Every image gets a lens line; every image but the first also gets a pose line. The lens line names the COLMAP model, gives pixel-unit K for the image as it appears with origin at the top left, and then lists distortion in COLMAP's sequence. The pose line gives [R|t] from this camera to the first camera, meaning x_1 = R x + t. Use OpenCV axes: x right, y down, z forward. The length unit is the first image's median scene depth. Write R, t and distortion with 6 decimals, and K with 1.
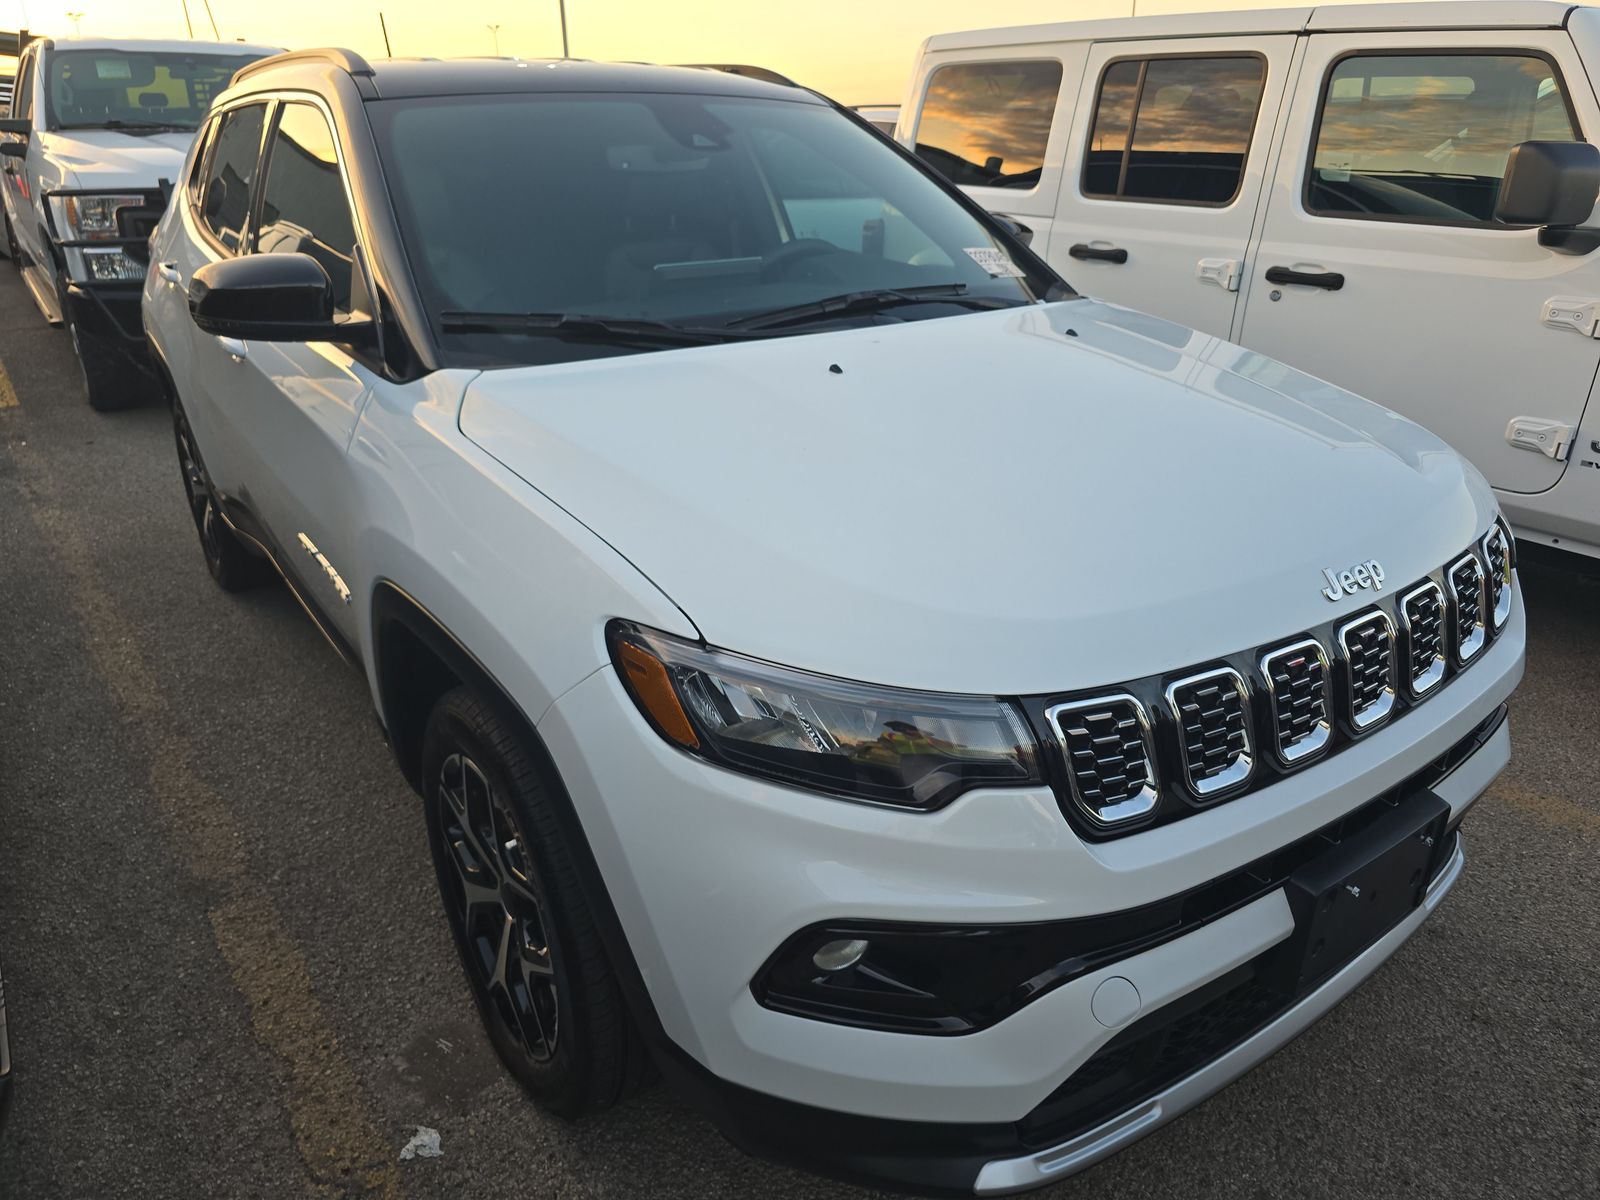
lens RADIAL K [[1091.7, 0, 800.0], [0, 1091.7, 600.0], [0, 0, 1]] dist [0.047518, -0.042811]
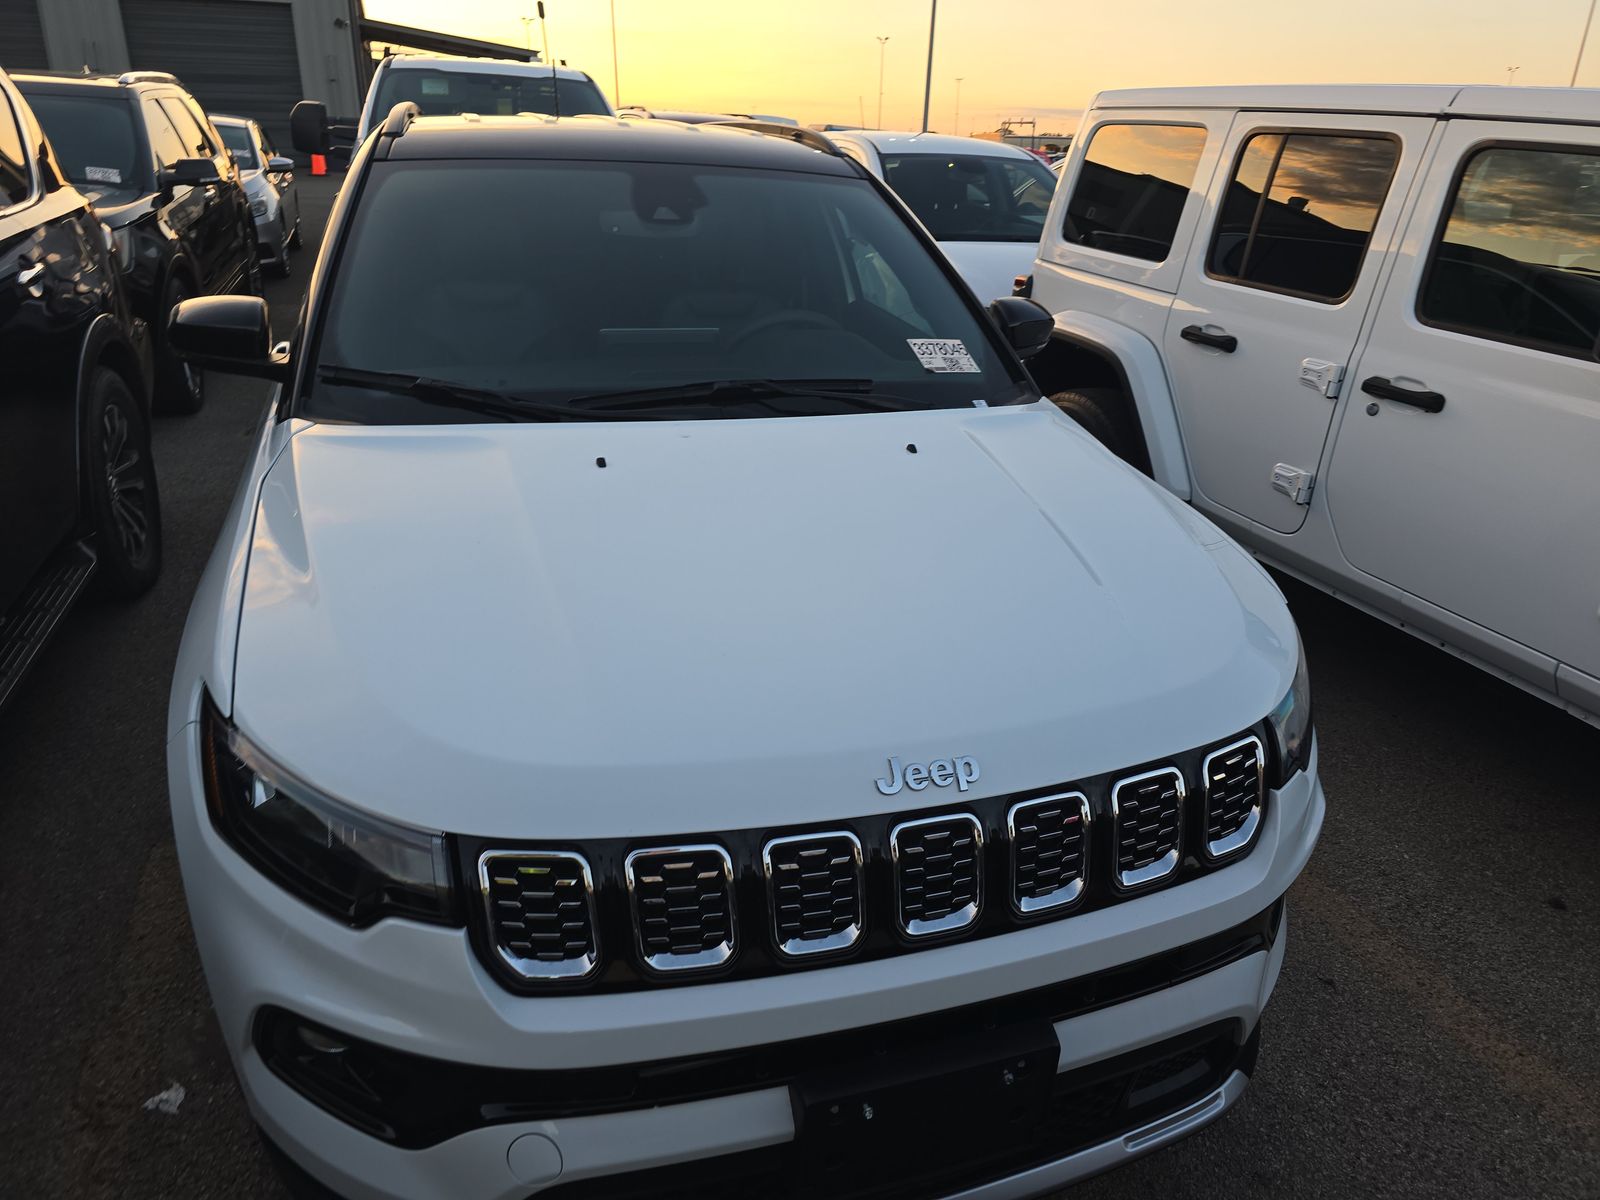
lens RADIAL K [[1088.0, 0, 840.0], [0, 1088.0, 592.8], [0, 0, 1]] dist [0.069711, -0.057603]
pose [[0.951684, 0.156191, -0.264390, 0.444477], [-0.159166, 0.987198, 0.010272, -0.114086], [0.262610, 0.032306, 0.964361, 0.064304]]
